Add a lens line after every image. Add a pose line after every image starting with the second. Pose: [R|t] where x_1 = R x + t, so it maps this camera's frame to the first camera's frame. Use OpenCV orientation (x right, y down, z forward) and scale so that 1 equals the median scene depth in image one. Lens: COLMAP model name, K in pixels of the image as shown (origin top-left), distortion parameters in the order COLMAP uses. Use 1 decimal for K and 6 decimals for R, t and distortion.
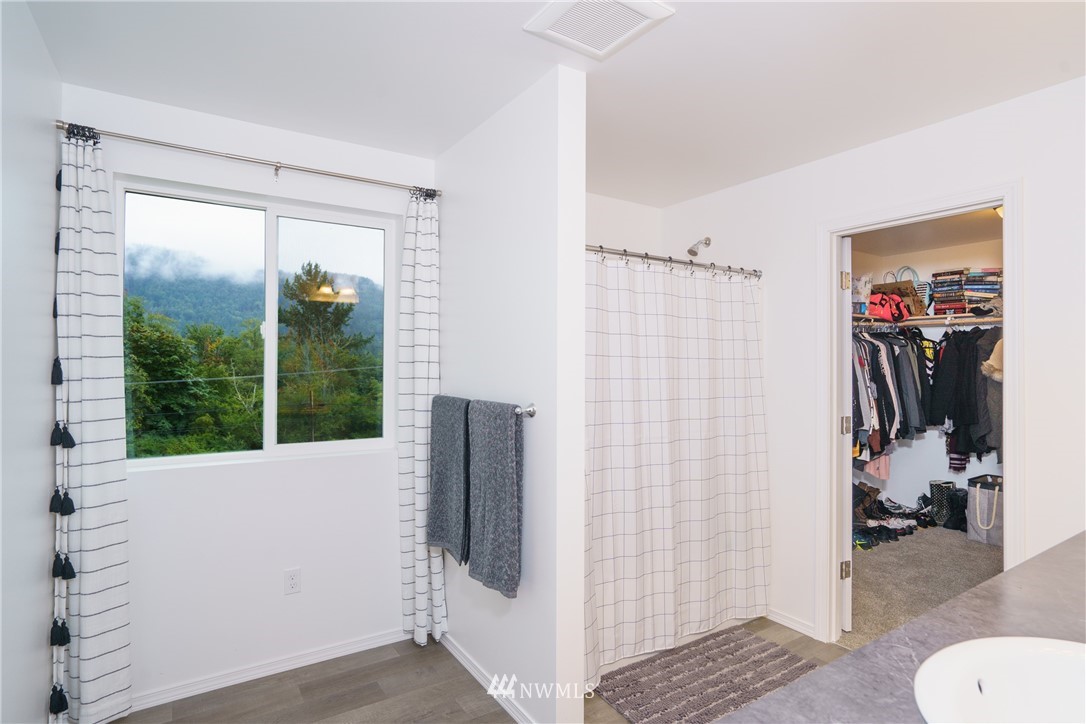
lens RADIAL K [[562.5, 0, 543.0], [0, 562.5, 362.0], [0, 0, 1]] dist [-0.024445, -0.000117]
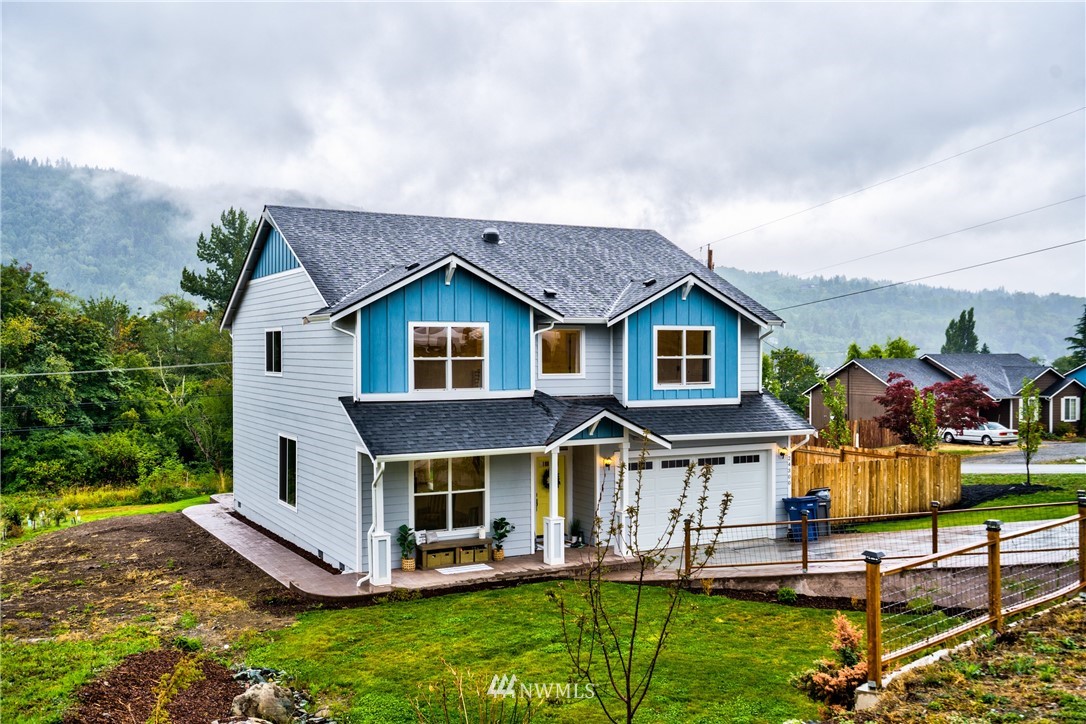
lens RADIAL K [[1041.2, 0, 545.0], [0, 1041.2, 357.8], [0, 0, 1]] dist [0.007854, -0.004647]
pose [[0.996396, -0.004668, -0.084698, 0.179964], [0.005959, 0.999870, 0.015002, -0.007429], [0.084617, -0.015453, 0.996294, -0.565141]]
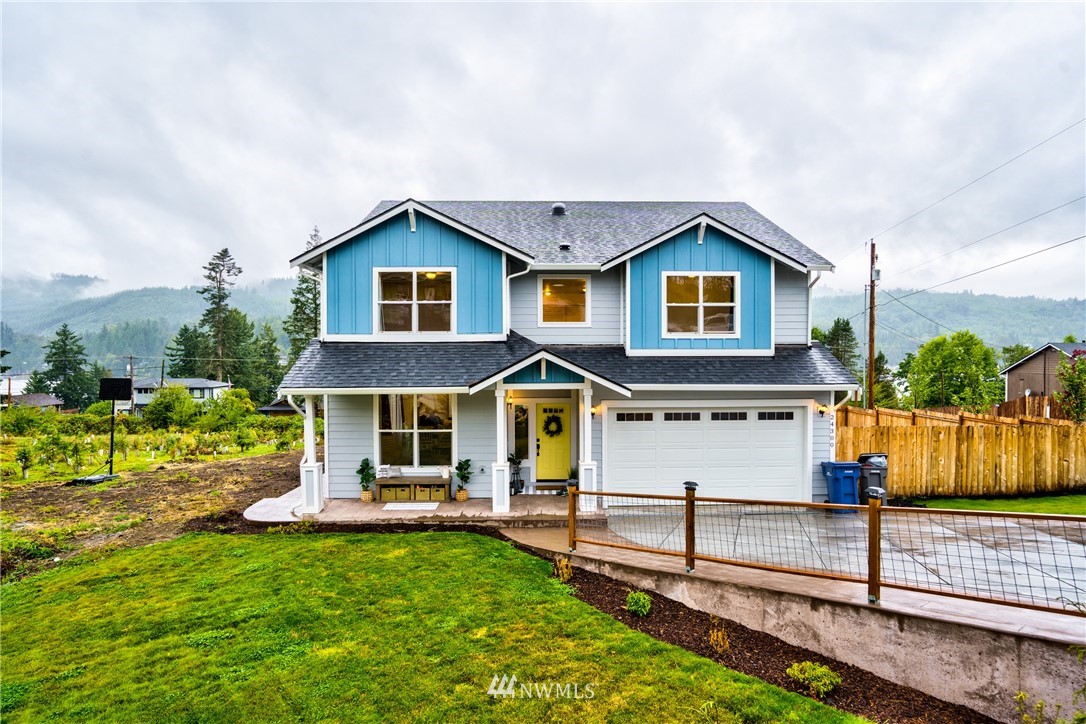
lens RADIAL K [[617.1, 0, 543.0], [0, 617.1, 362.0], [0, 0, 1]] dist [-0.014368, 0.002726]
pose [[0.854007, 0.005852, -0.520228, 0.286243], [0.008695, 0.999637, 0.025518, 0.017844], [0.520188, -0.026316, 0.853646, -0.343407]]
